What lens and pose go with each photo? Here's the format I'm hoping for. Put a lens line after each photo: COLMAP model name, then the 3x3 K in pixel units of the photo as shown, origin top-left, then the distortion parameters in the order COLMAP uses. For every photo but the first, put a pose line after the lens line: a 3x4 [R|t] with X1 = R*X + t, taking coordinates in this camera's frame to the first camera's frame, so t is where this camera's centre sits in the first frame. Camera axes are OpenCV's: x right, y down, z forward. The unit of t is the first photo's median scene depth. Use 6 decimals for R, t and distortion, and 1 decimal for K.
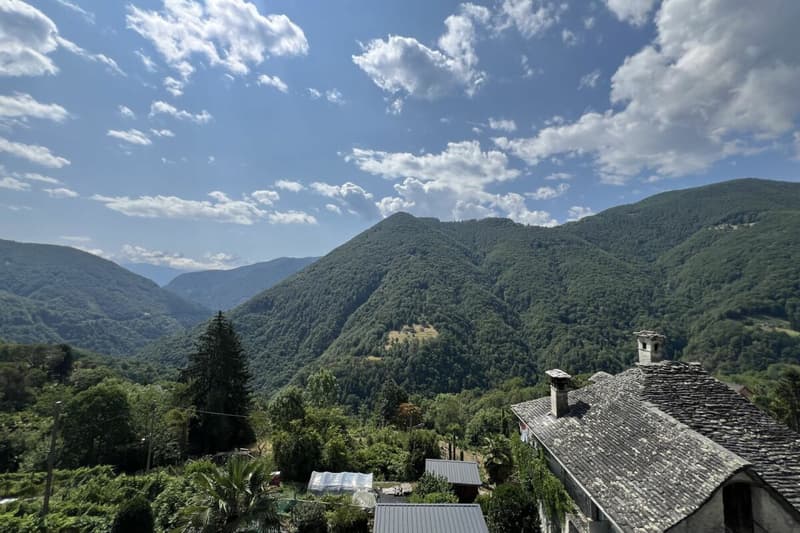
lens RADIAL K [[319.4, 0, 400.0], [0, 319.4, 266.5], [0, 0, 1]] dist [-0.002490, 0.000701]
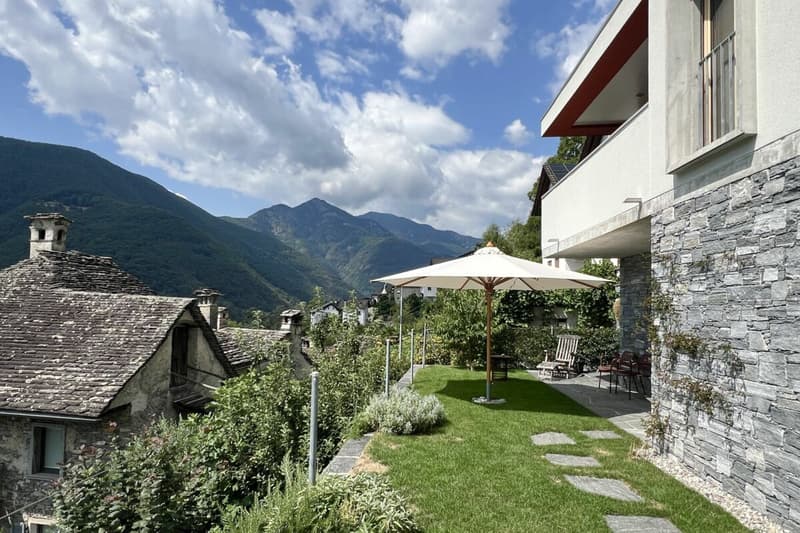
lens RADIAL K [[531.0, 0, 400.0], [0, 531.0, 266.5], [0, 0, 1]] dist [-0.003303, 0.000345]
pose [[0.185801, 0.067273, 0.980282, -0.214354], [-0.093065, 0.994373, -0.050601, 0.476380], [-0.978170, -0.081828, 0.191017, 0.148172]]
